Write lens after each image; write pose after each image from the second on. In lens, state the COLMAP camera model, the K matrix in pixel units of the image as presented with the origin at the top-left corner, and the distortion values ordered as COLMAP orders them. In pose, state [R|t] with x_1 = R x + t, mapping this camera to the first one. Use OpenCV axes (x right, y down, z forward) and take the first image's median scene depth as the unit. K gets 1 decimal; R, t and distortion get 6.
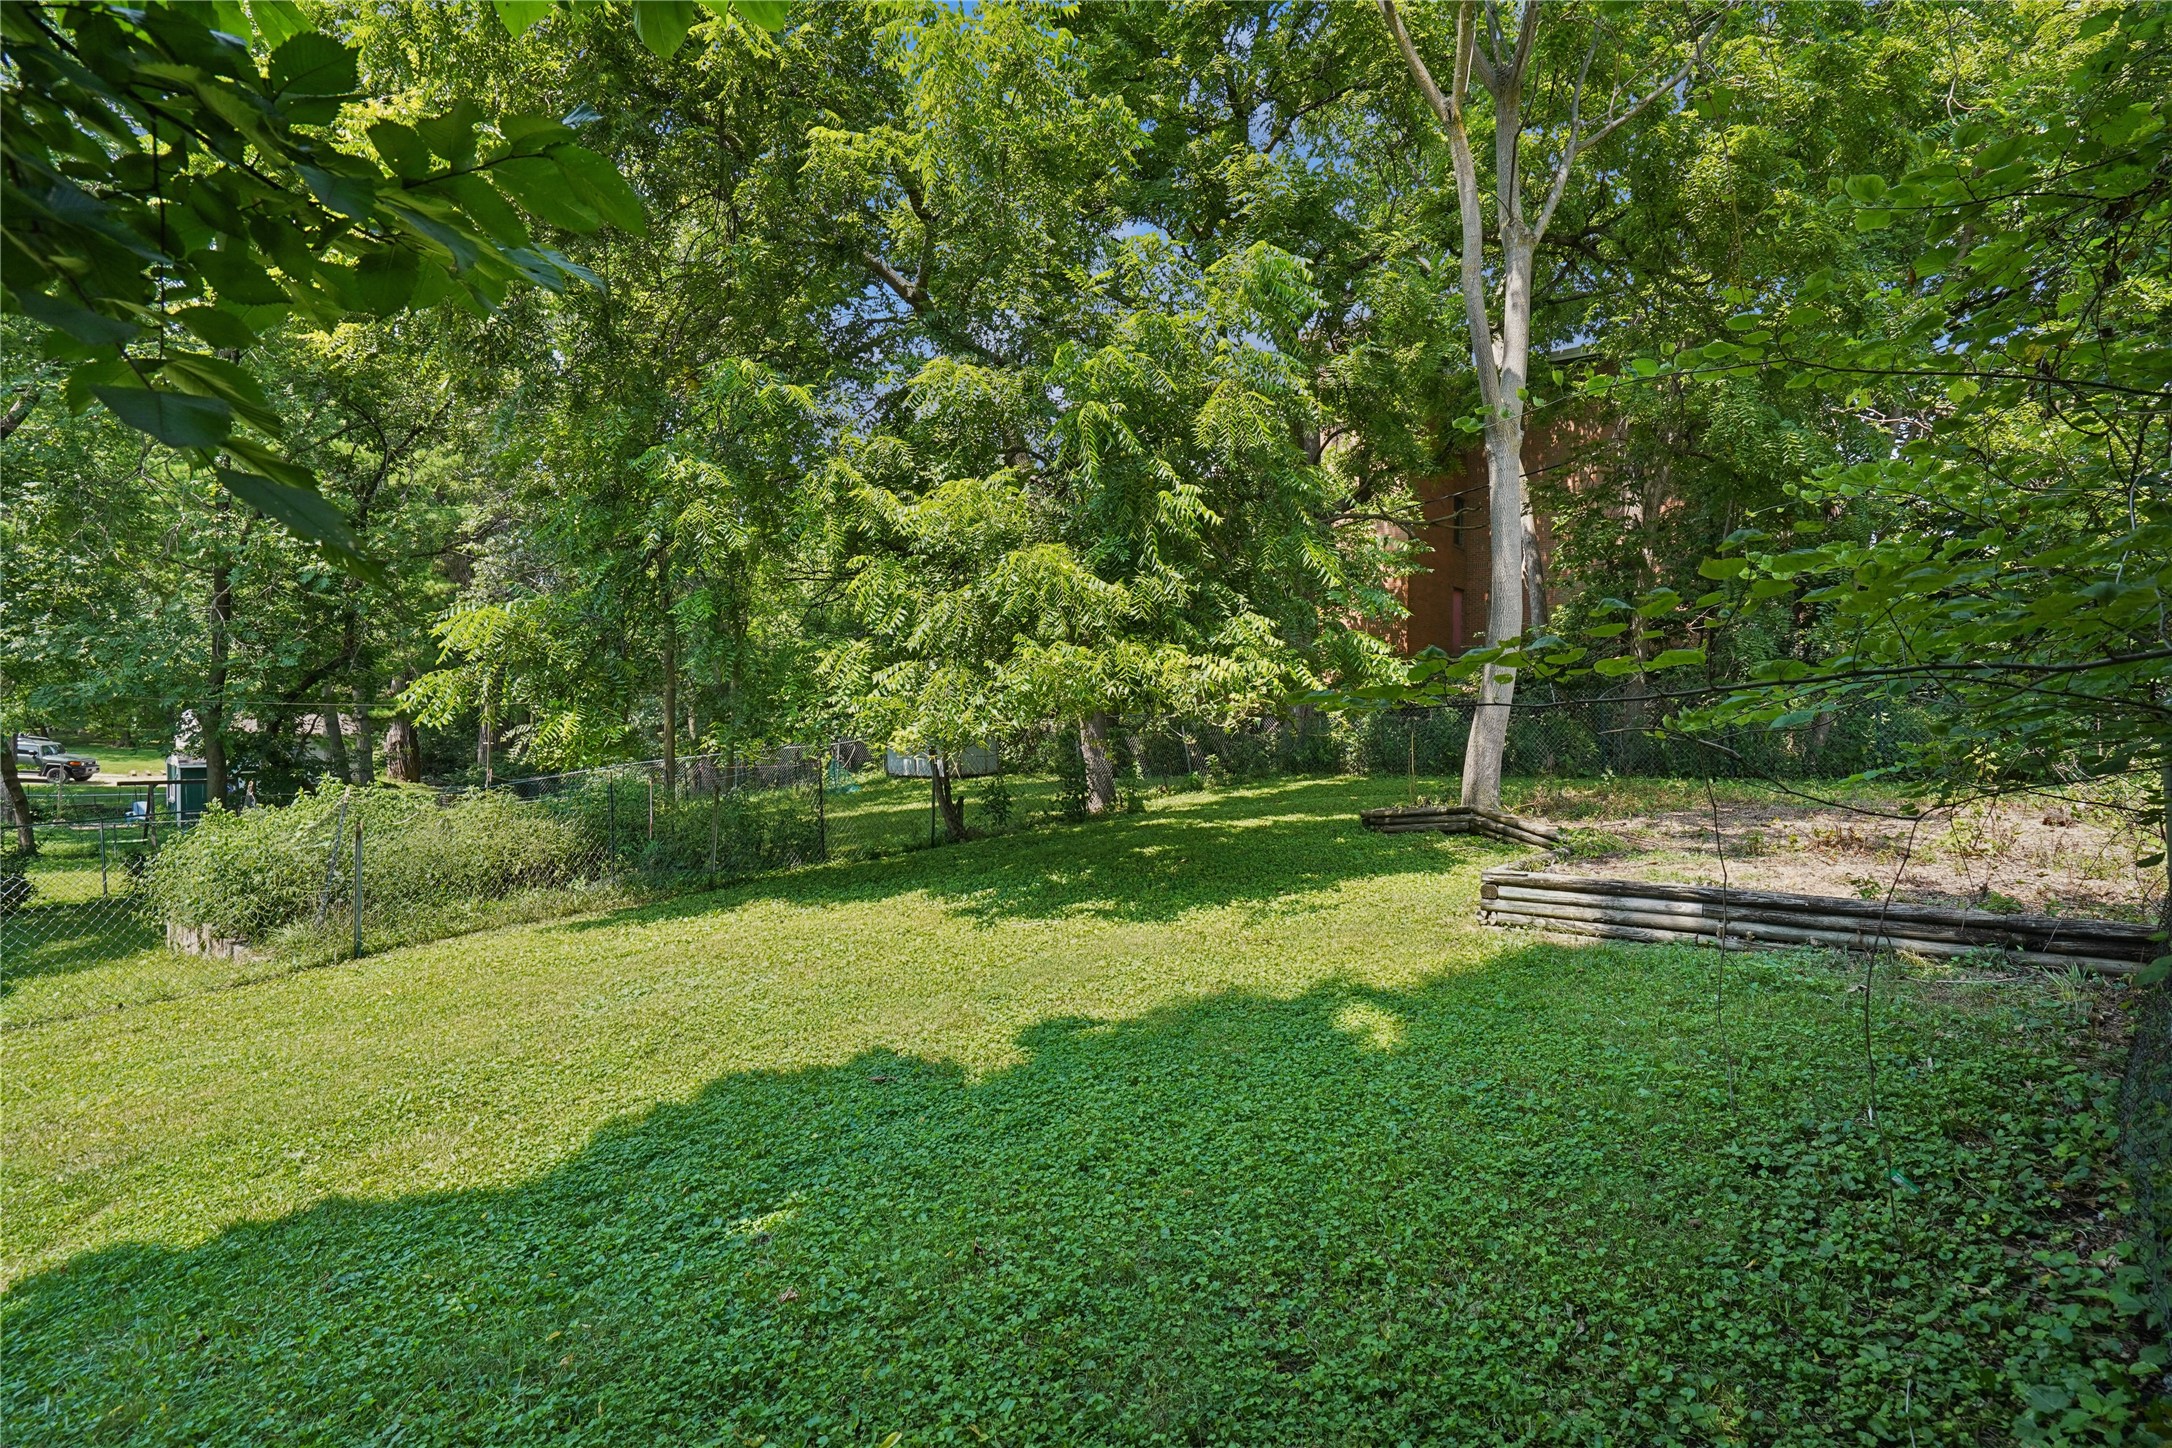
lens RADIAL K [[1000.7, 0, 1087.3], [0, 1000.7, 728.2], [0, 0, 1]] dist [-0.005657, 0.000334]
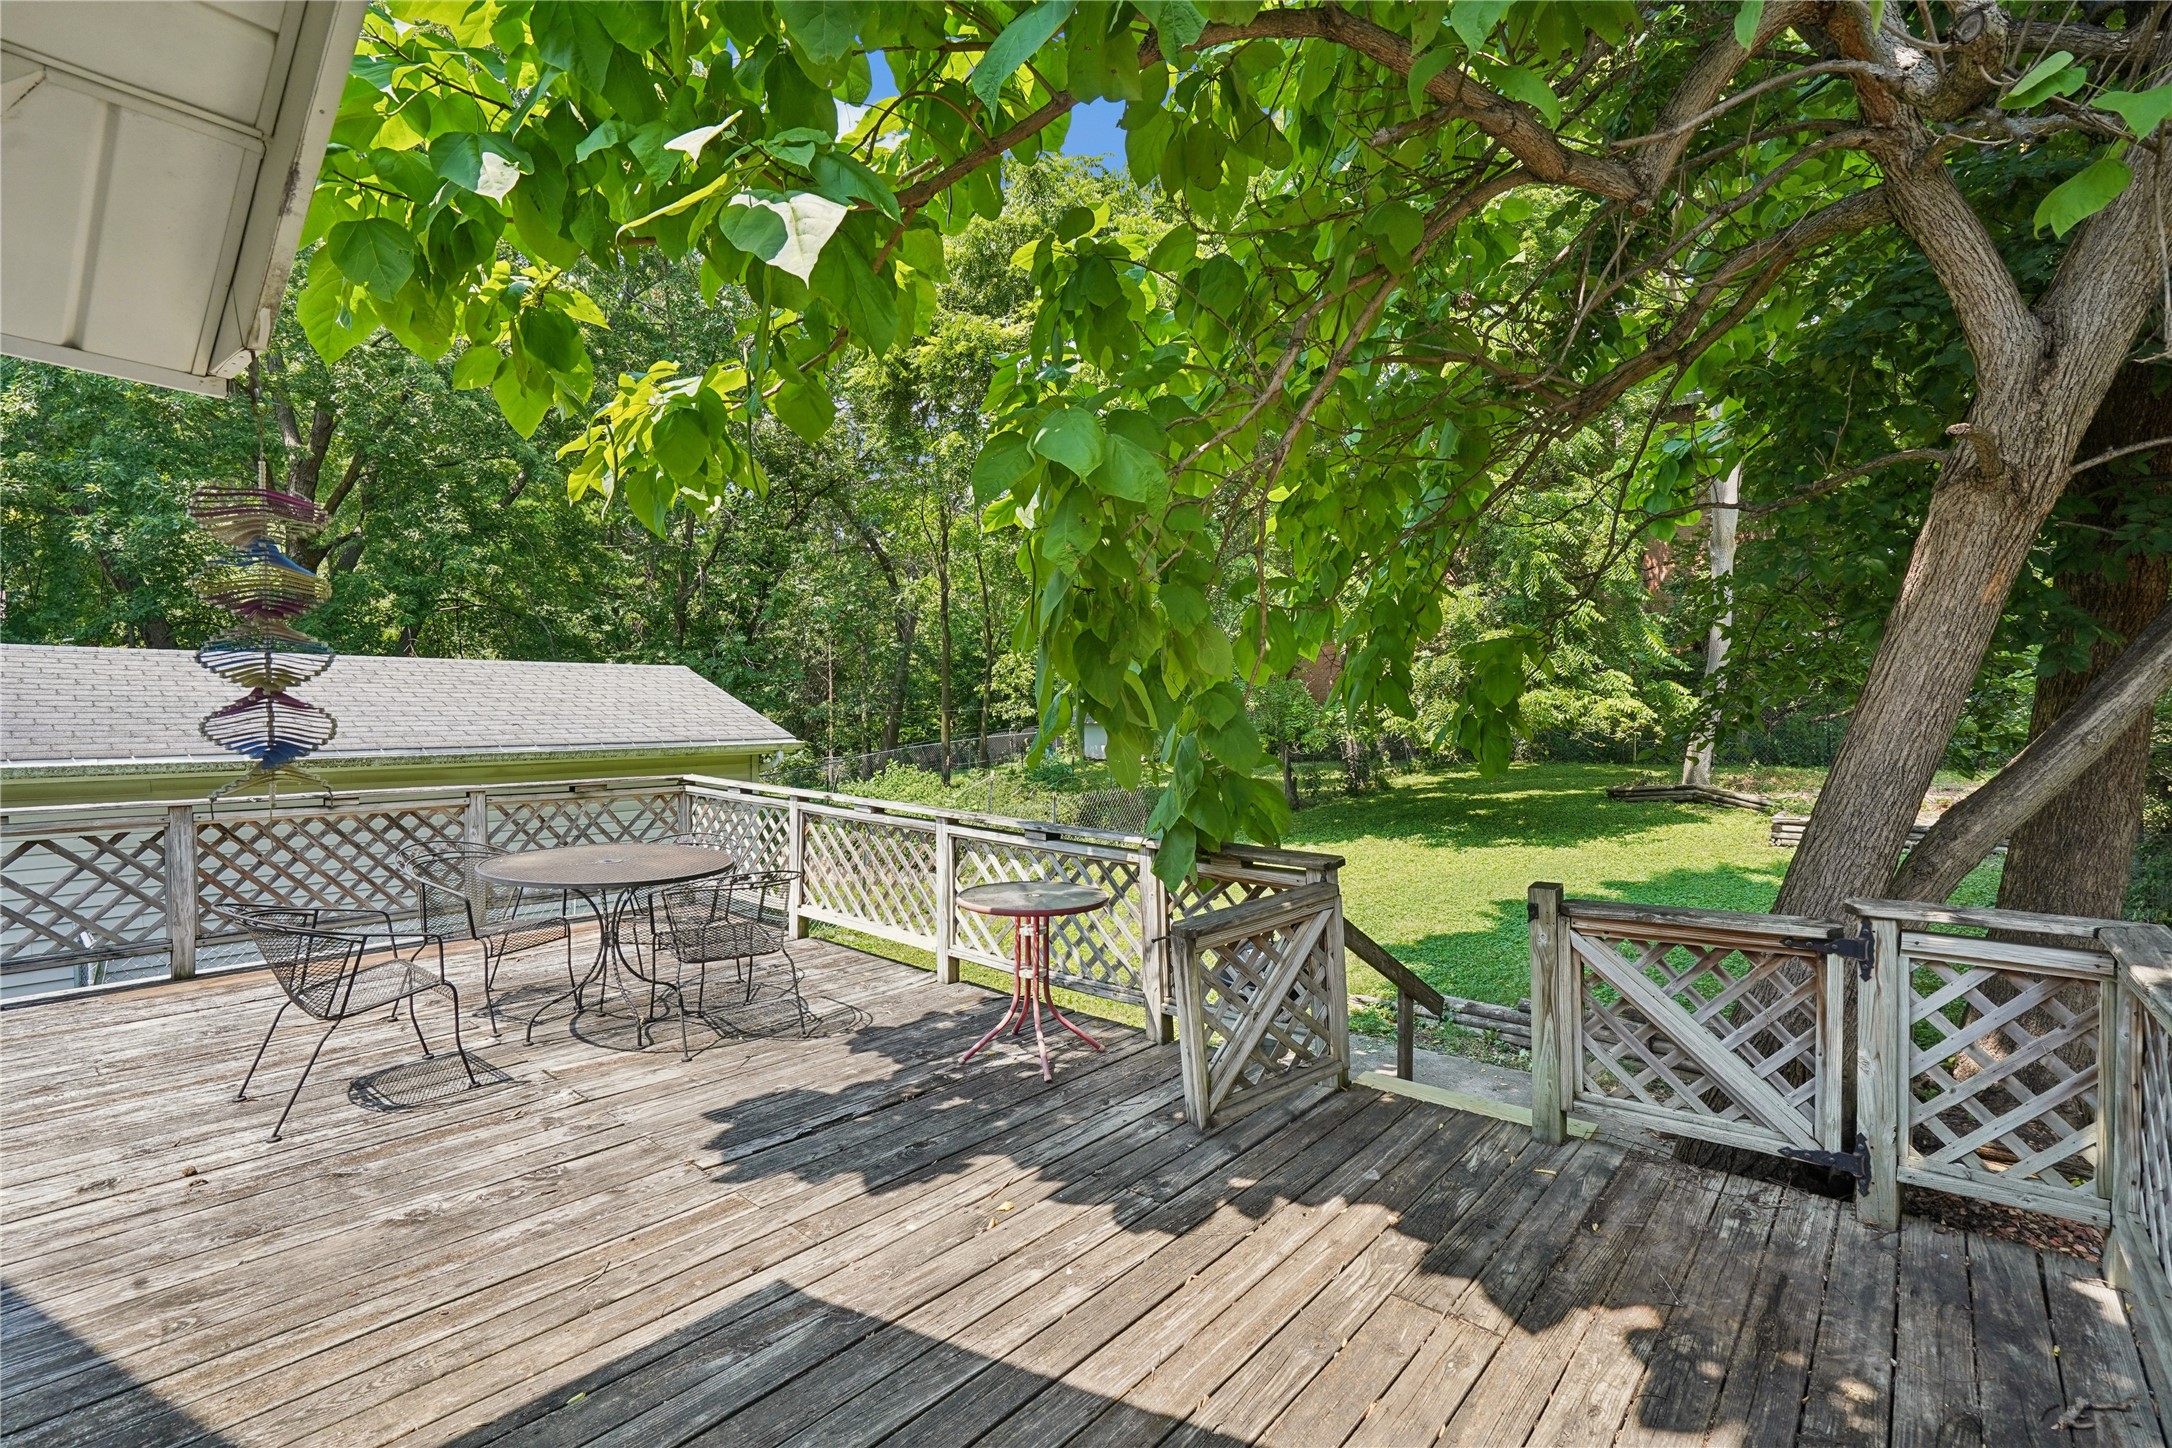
lens RADIAL K [[1000.7, 0, 1087.7], [0, 1000.7, 721.8], [0, 0, 1]] dist [-0.005657, 0.000334]
pose [[0.999950, 0.008410, -0.005376, -0.715671], [-0.008338, 0.999877, 0.013291, -0.041138], [0.005487, -0.013245, 0.999897, -0.715986]]
